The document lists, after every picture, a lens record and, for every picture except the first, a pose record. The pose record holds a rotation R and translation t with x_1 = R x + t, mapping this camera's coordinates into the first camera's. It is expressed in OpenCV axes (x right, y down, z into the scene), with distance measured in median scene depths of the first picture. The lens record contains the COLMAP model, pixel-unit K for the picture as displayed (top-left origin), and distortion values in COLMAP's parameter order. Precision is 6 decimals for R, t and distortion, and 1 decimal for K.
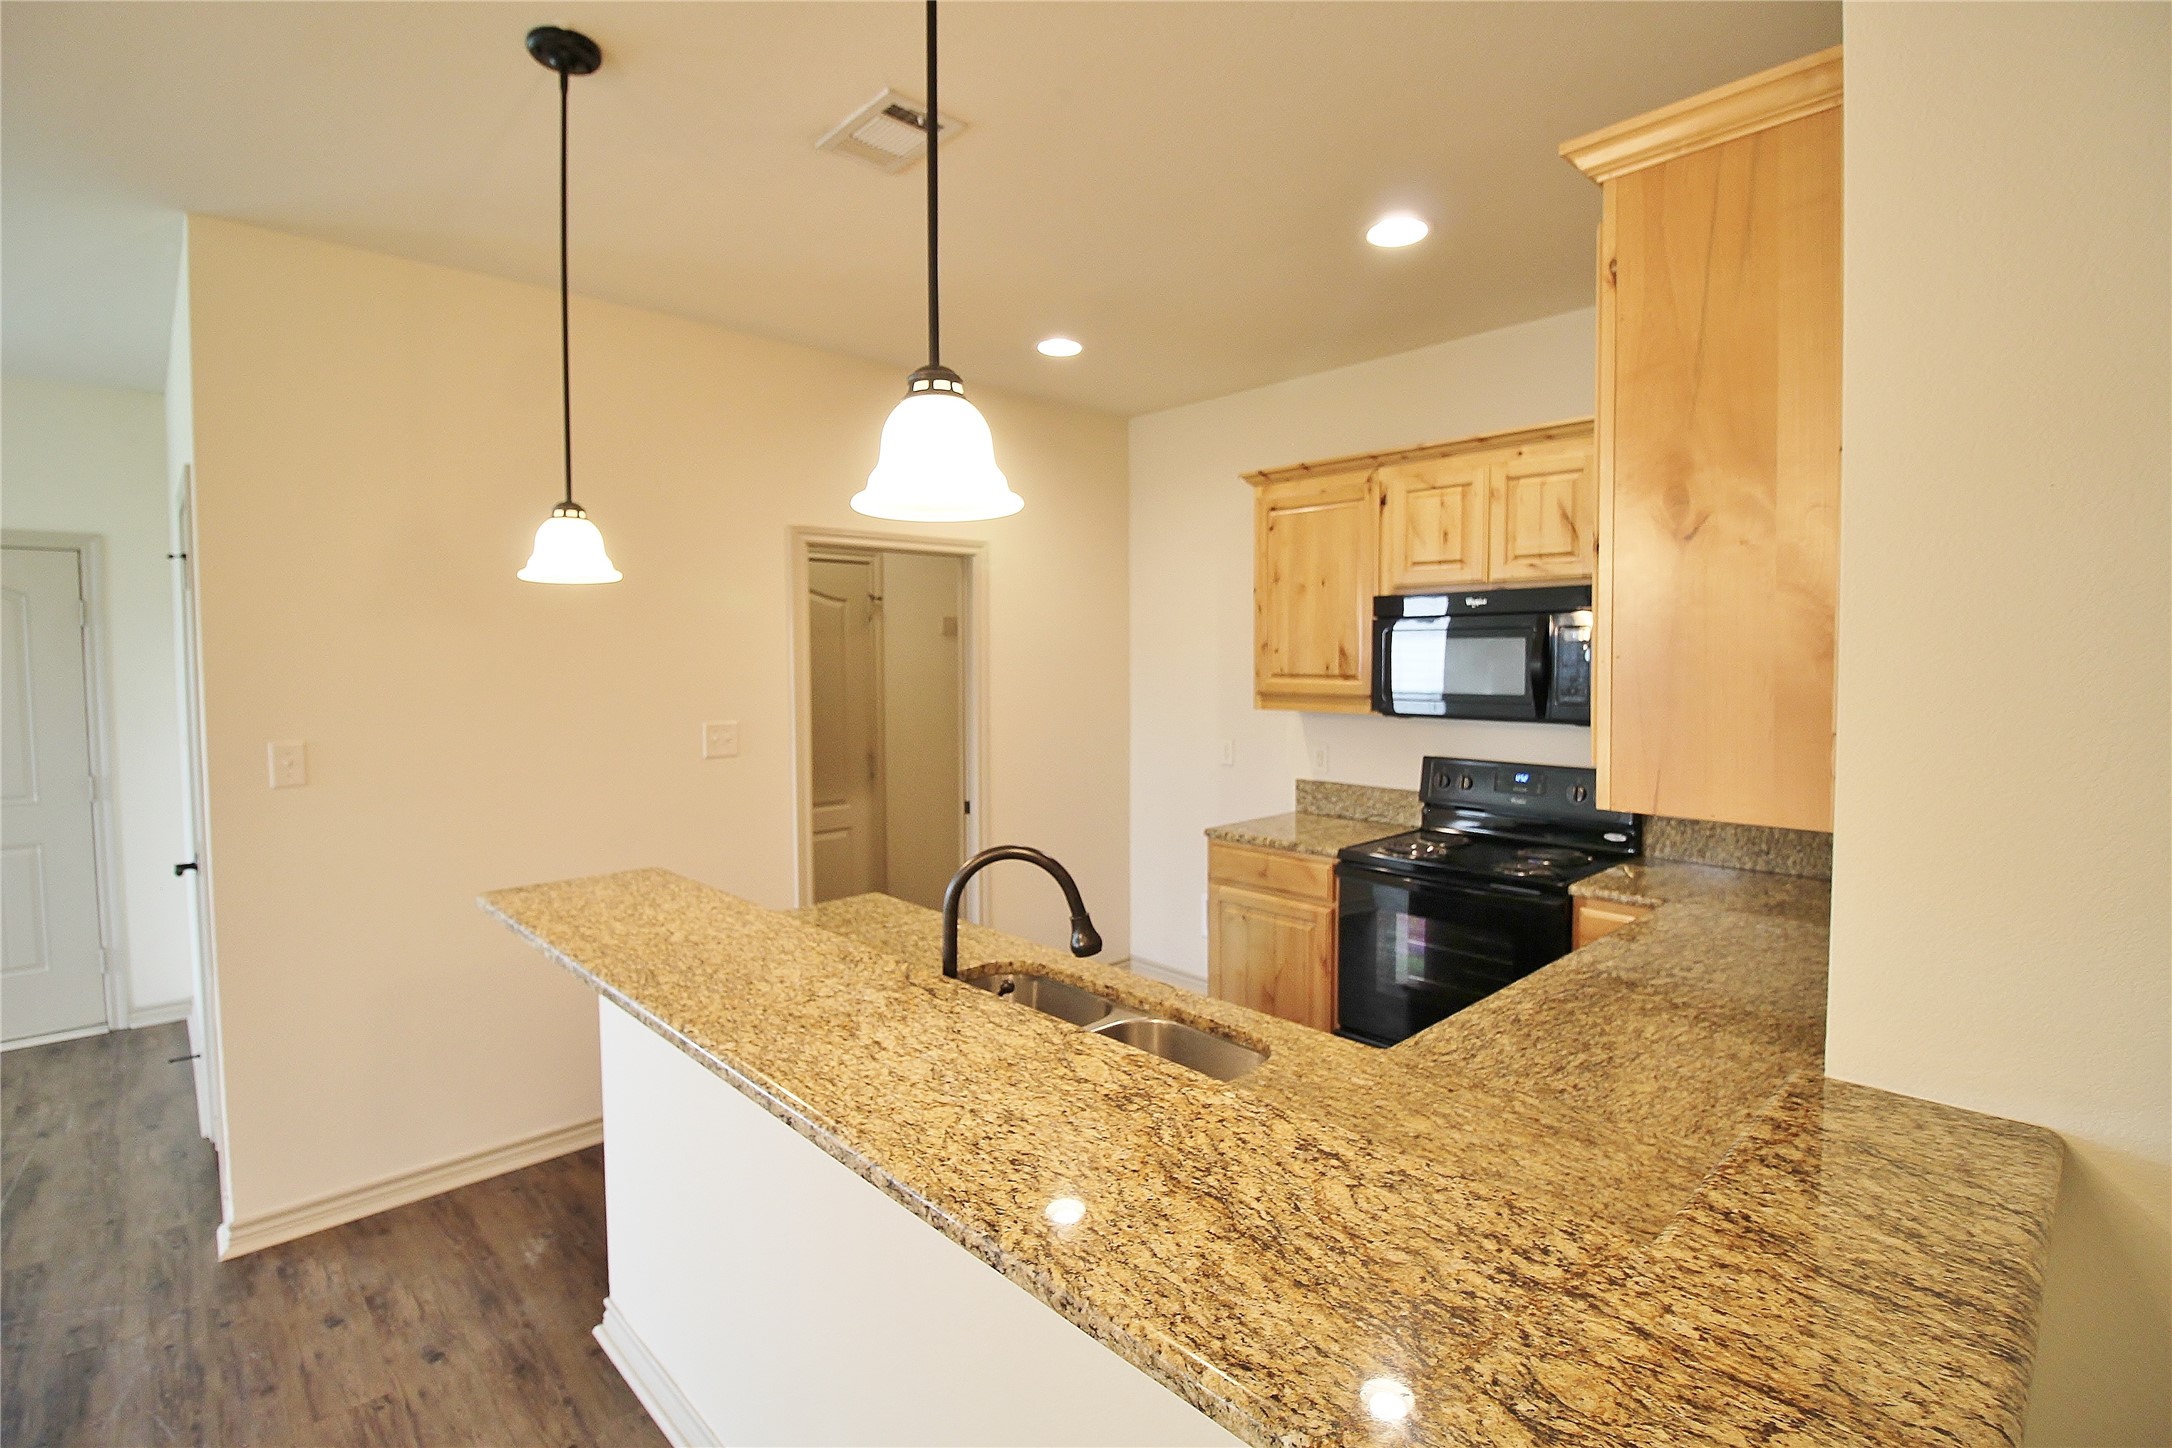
lens RADIAL K [[998.4, 0, 1092.6], [0, 998.4, 701.5], [0, 0, 1]] dist [-0.008357, -0.008686]
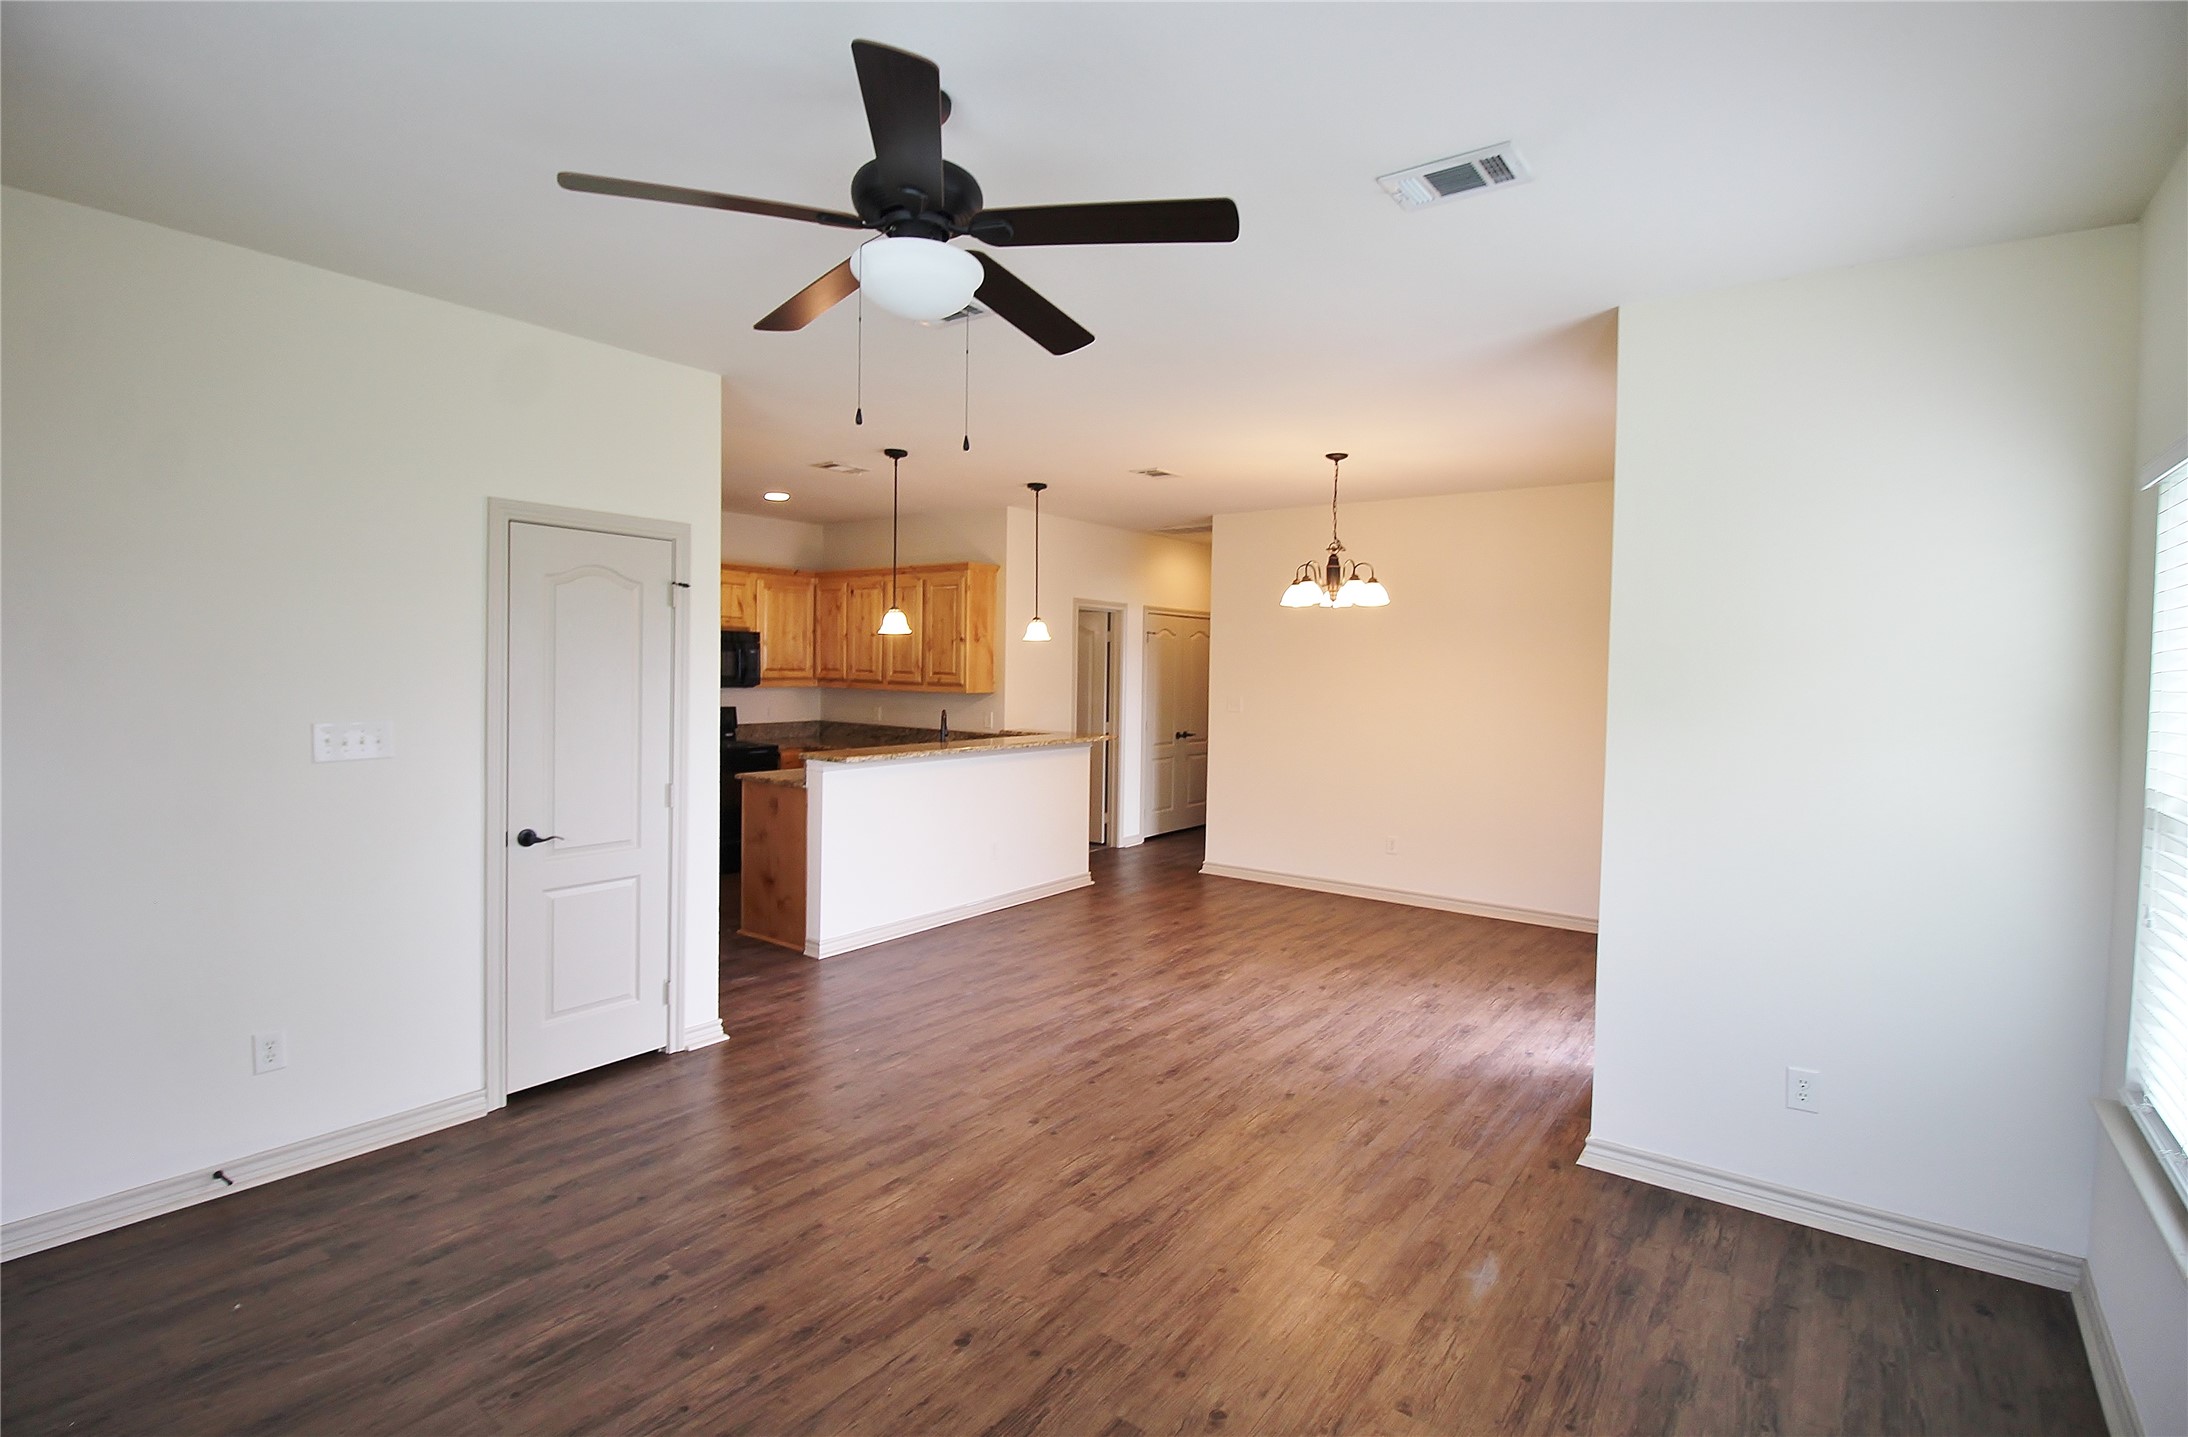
lens RADIAL K [[1012.4, 0, 1101.1], [0, 1012.4, 705.2], [0, 0, 1]] dist [-0.022431, -0.002568]
pose [[-0.179171, -0.035849, 0.983165, -2.035015], [0.026199, 0.998808, 0.041194, -0.011585], [-0.983469, 0.033139, -0.178018, 0.544533]]
